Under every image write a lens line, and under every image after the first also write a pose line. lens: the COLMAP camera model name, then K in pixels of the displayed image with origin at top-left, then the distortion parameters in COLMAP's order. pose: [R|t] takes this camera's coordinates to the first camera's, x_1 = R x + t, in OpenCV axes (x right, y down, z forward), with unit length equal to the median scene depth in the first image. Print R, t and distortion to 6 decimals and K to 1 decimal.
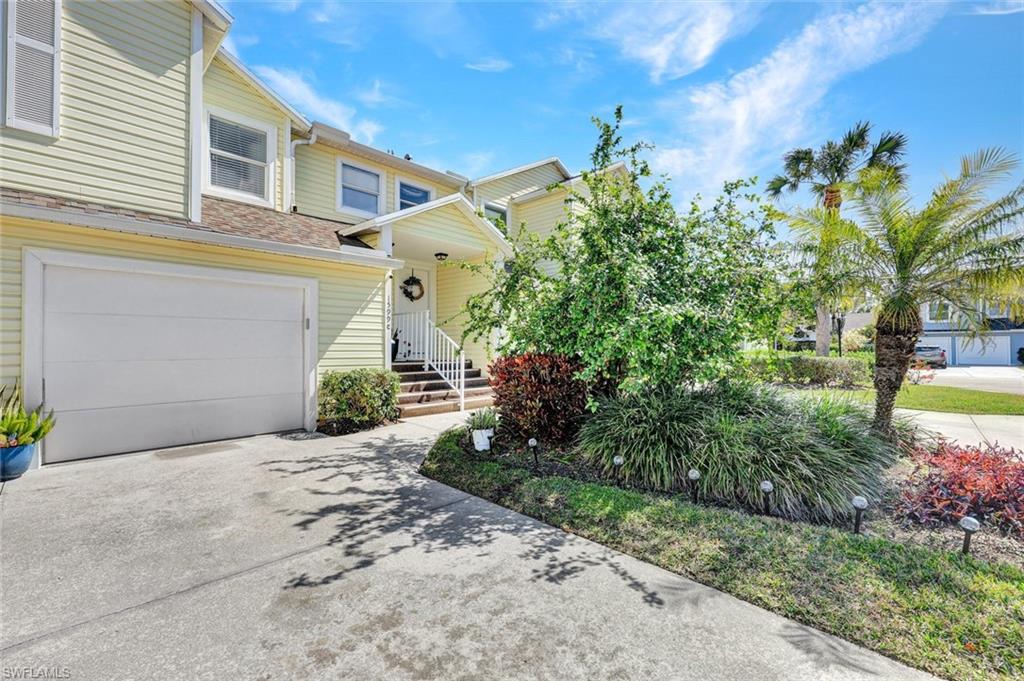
lens RADIAL K [[411.1, 0, 509.4], [0, 411.1, 343.3], [0, 0, 1]] dist [0.000899, 0.000101]
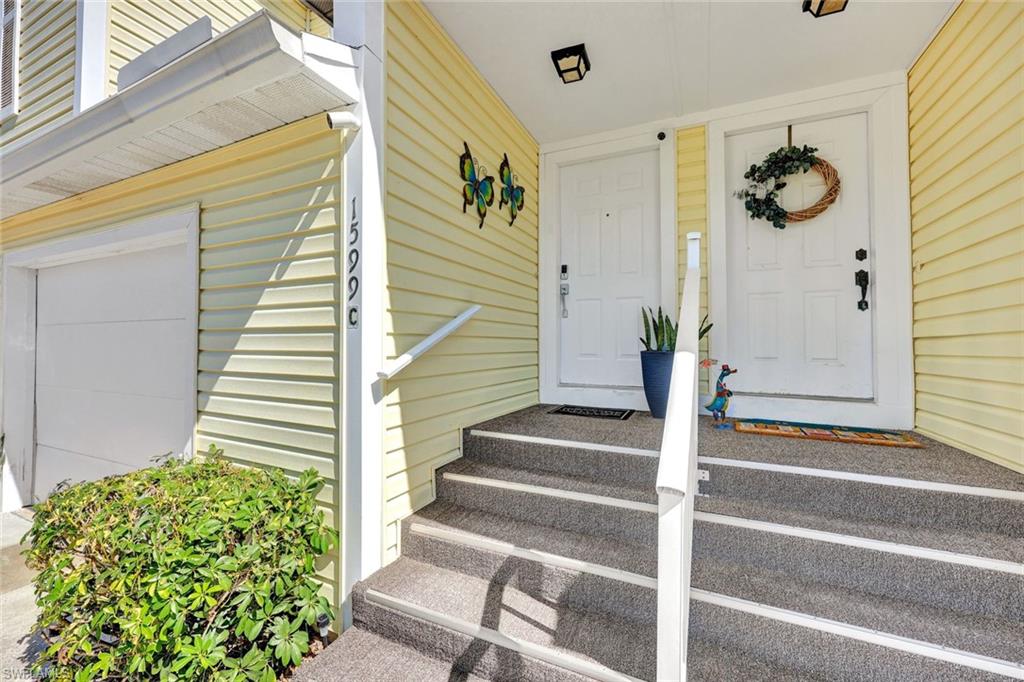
lens RADIAL K [[411.1, 0, 509.8], [0, 411.1, 338.7], [0, 0, 1]] dist [0.000899, 0.000101]
pose [[0.312247, -0.015136, -0.949880, -0.009372], [0.004406, 0.999885, -0.014484, -0.021321], [0.949991, 0.000337, 0.312278, 1.023838]]
